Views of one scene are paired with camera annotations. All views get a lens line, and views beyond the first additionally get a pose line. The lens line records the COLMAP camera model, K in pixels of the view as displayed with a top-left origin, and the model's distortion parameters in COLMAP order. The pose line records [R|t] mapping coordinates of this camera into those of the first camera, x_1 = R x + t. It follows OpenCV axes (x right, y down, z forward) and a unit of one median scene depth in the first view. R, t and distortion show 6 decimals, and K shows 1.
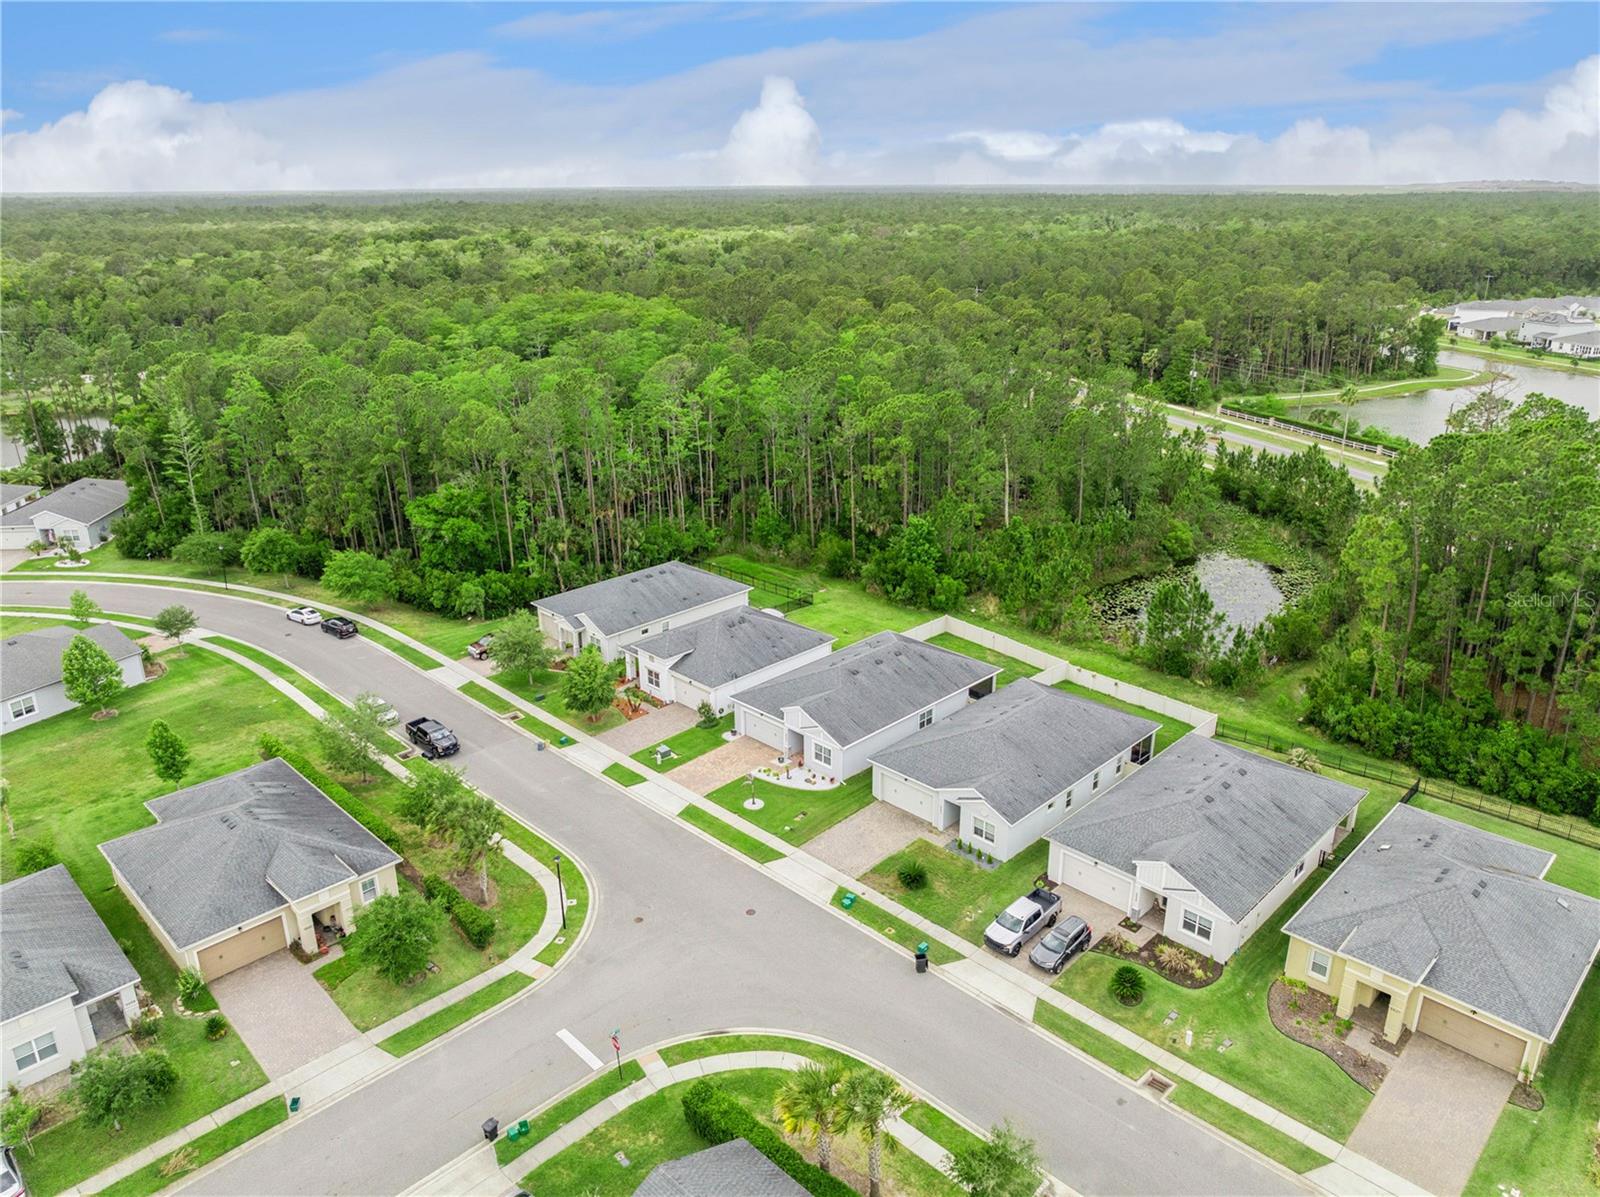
lens RADIAL K [[1118.3, 0, 807.0], [0, 1118.3, 598.5], [0, 0, 1]] dist [-0.012583, -0.004397]
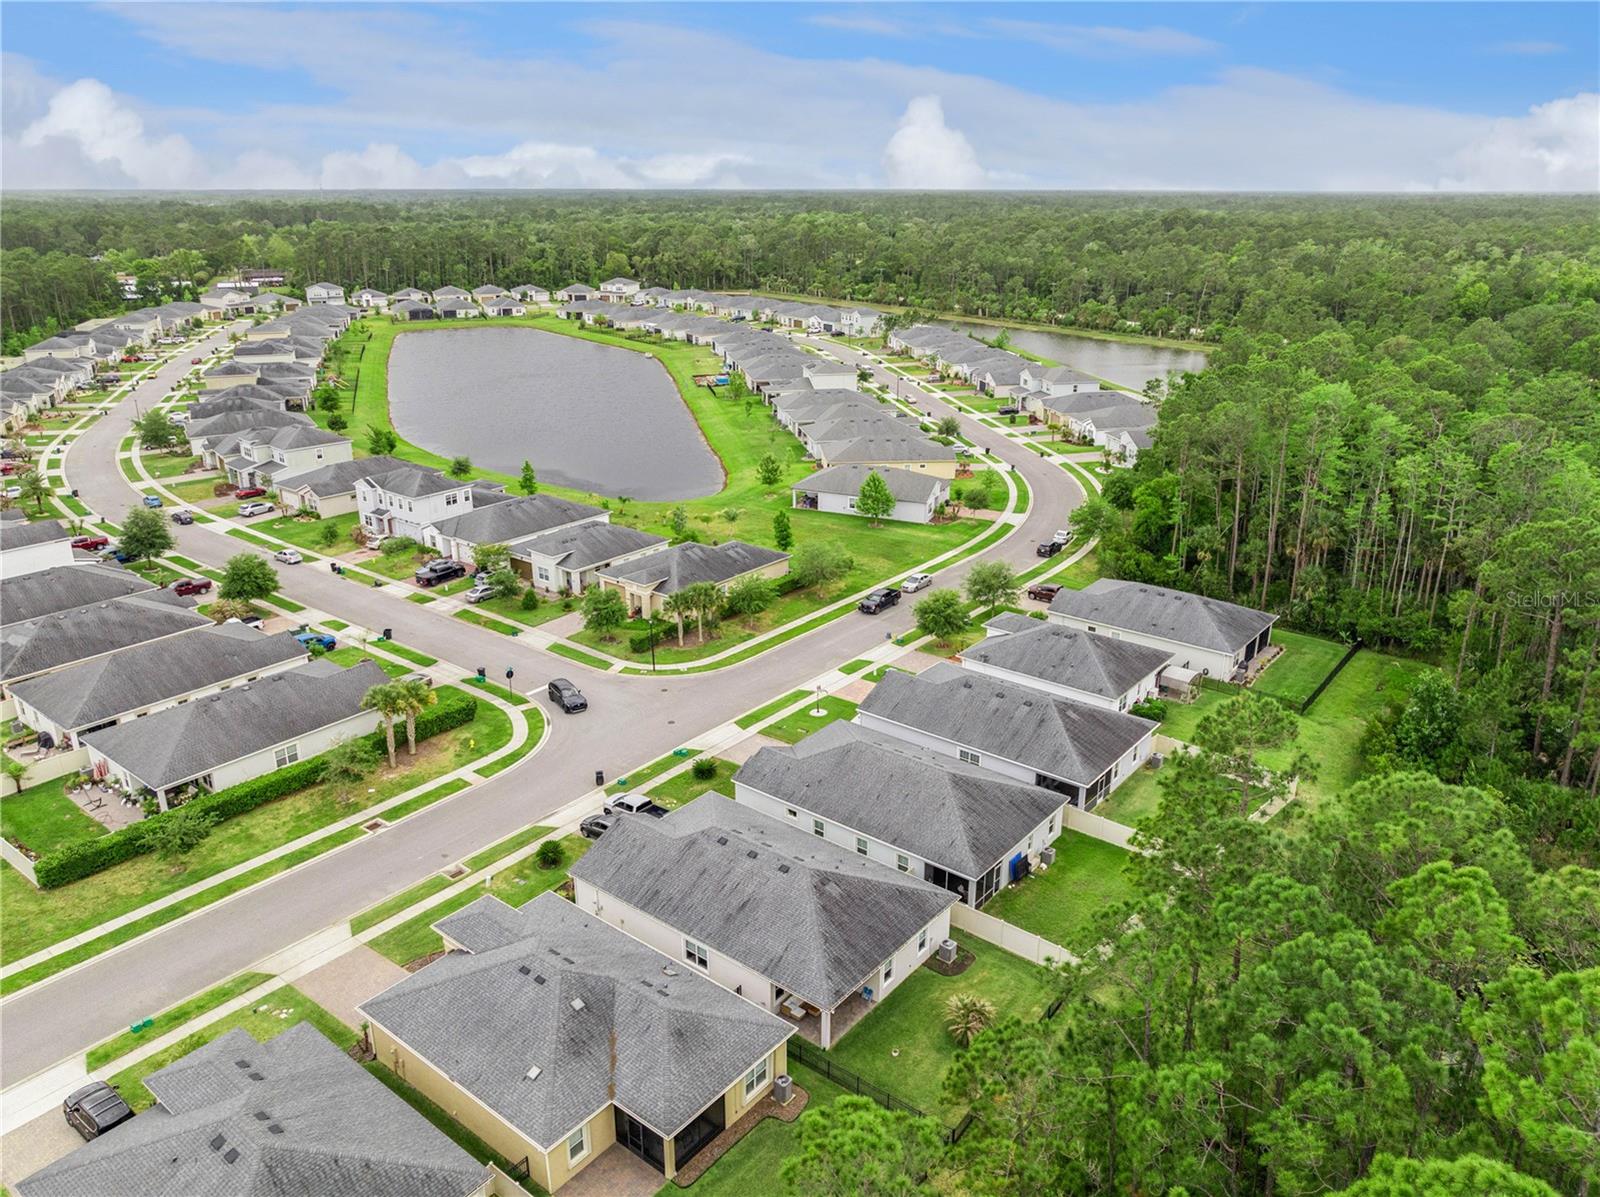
lens RADIAL K [[1152.3, 0, 796.5], [0, 1152.3, 631.5], [0, 0, 1]] dist [-0.000095, -0.001728]
pose [[0.093154, 0.362862, -0.927175, 1.245783], [-0.347469, 0.884524, 0.311260, -0.312228], [0.933053, 0.293169, 0.208480, 0.831383]]
